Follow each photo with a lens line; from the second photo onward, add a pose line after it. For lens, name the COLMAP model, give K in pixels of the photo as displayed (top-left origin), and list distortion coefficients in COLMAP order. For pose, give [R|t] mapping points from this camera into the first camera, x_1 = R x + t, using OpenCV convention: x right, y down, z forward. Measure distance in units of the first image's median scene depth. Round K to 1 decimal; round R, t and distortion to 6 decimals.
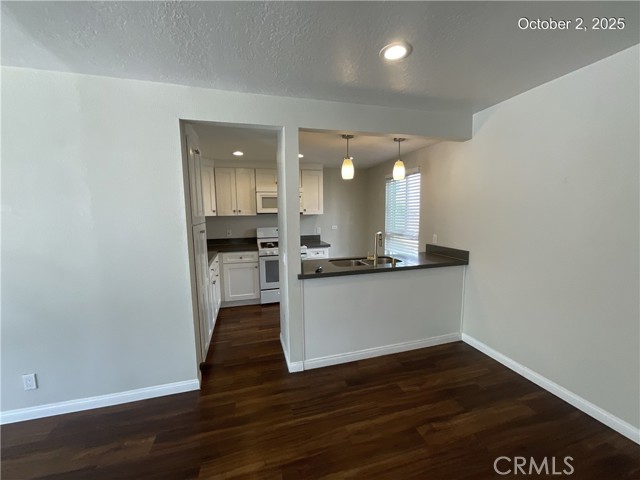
lens RADIAL K [[258.5, 0, 320.2], [0, 258.5, 241.7], [0, 0, 1]] dist [0.000430, 0.000078]
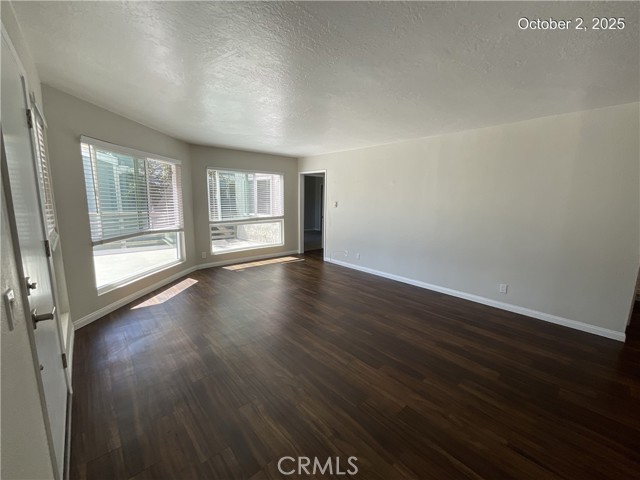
lens RADIAL K [[258.5, 0, 320.2], [0, 258.5, 241.7], [0, 0, 1]] dist [0.000430, 0.000078]
pose [[0.442639, 0.161093, -0.882111, -0.080956], [-0.125127, 0.985202, 0.117131, 0.120249], [0.887927, 0.058529, 0.456246, -0.844456]]
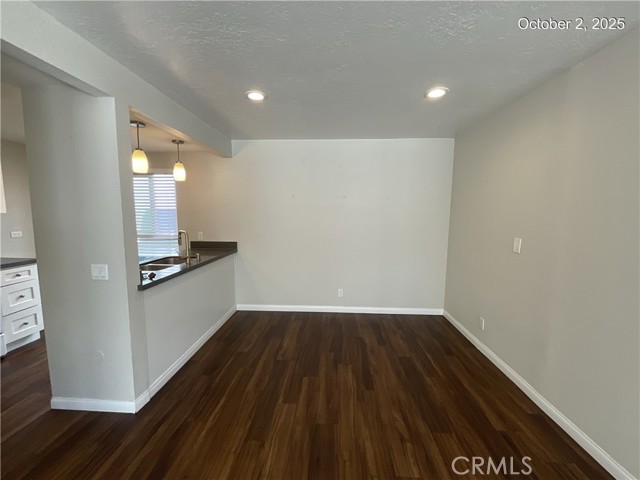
lens RADIAL K [[258.5, 0, 320.2], [0, 258.5, 241.7], [0, 0, 1]] dist [0.000430, 0.000078]
pose [[0.326486, -0.090974, 0.940814, -0.640909], [0.106494, 0.992560, 0.059022, 0.004876], [-0.939184, 0.080921, 0.333745, 0.175755]]
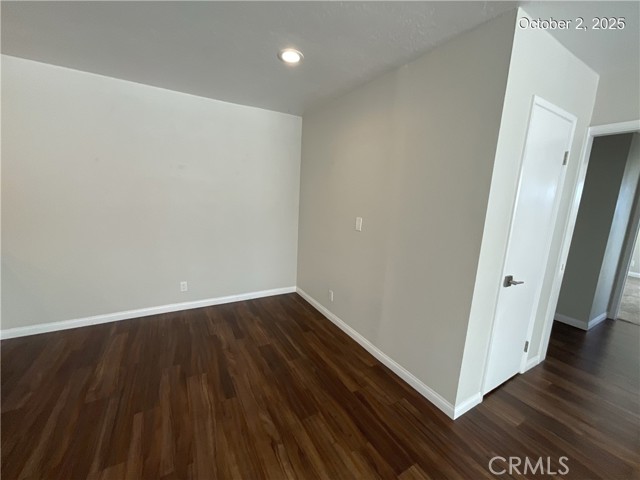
lens RADIAL K [[258.5, 0, 320.2], [0, 258.5, 241.7], [0, 0, 1]] dist [0.000430, 0.000078]
pose [[-0.242897, -0.169220, 0.955178, -0.507457], [0.077151, 0.978178, 0.192914, 0.004926], [-0.966979, 0.120552, -0.224541, 0.214594]]
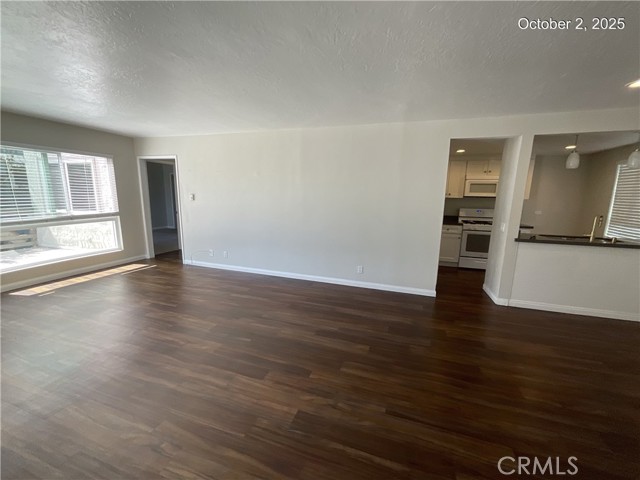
lens RADIAL K [[258.5, 0, 320.2], [0, 258.5, 241.7], [0, 0, 1]] dist [0.000430, 0.000078]
pose [[0.826647, 0.125906, -0.548455, -0.188890], [-0.095144, 0.991888, 0.084298, 0.125641], [0.554619, -0.017503, 0.831920, -0.791926]]
